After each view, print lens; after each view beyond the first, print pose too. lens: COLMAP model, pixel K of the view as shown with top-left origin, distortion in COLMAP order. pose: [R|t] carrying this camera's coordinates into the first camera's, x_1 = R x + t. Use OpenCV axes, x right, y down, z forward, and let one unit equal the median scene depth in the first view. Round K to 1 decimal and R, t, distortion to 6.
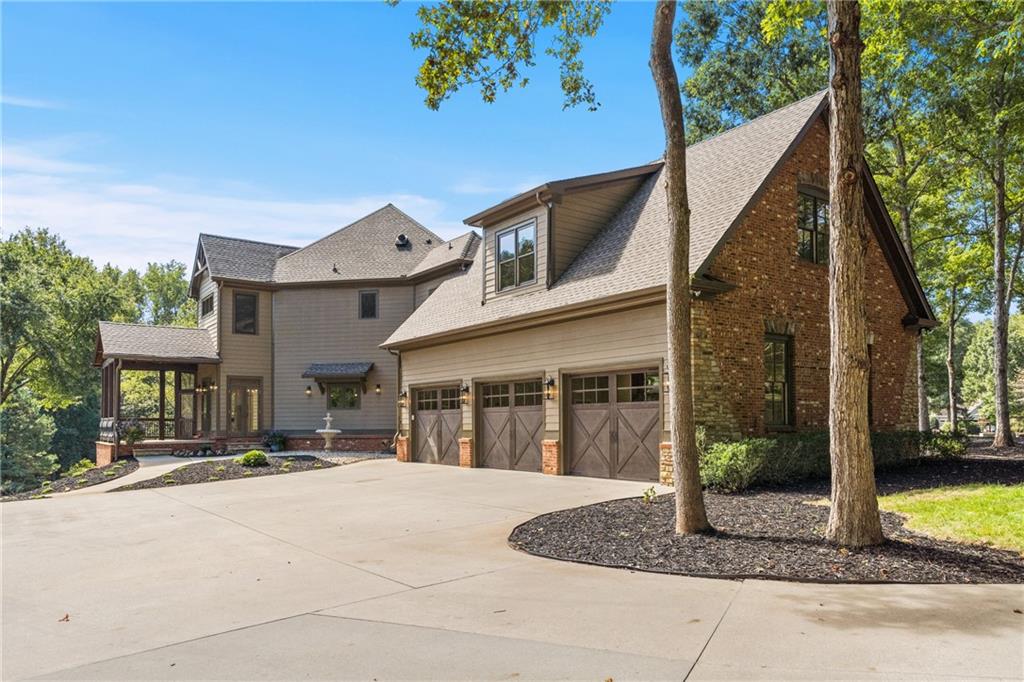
lens RADIAL K [[706.9, 0, 512.5], [0, 706.9, 403.6], [0, 0, 1]] dist [-0.003198, -0.001249]
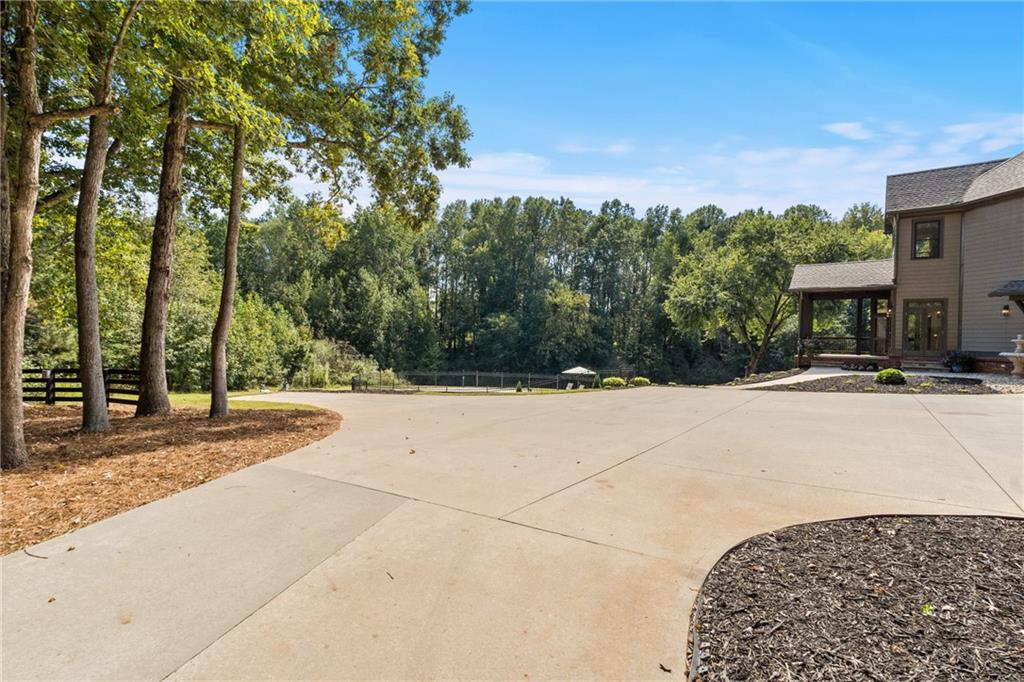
lens RADIAL K [[462.3, 0, 512.0], [0, 462.3, 341.0], [0, 0, 1]] dist [0.003030, 0.000503]
pose [[0.289138, 0.023651, -0.956995, 0.115677], [0.005060, 0.999643, 0.026234, 0.003155], [0.957274, -0.012427, 0.288916, 0.216585]]
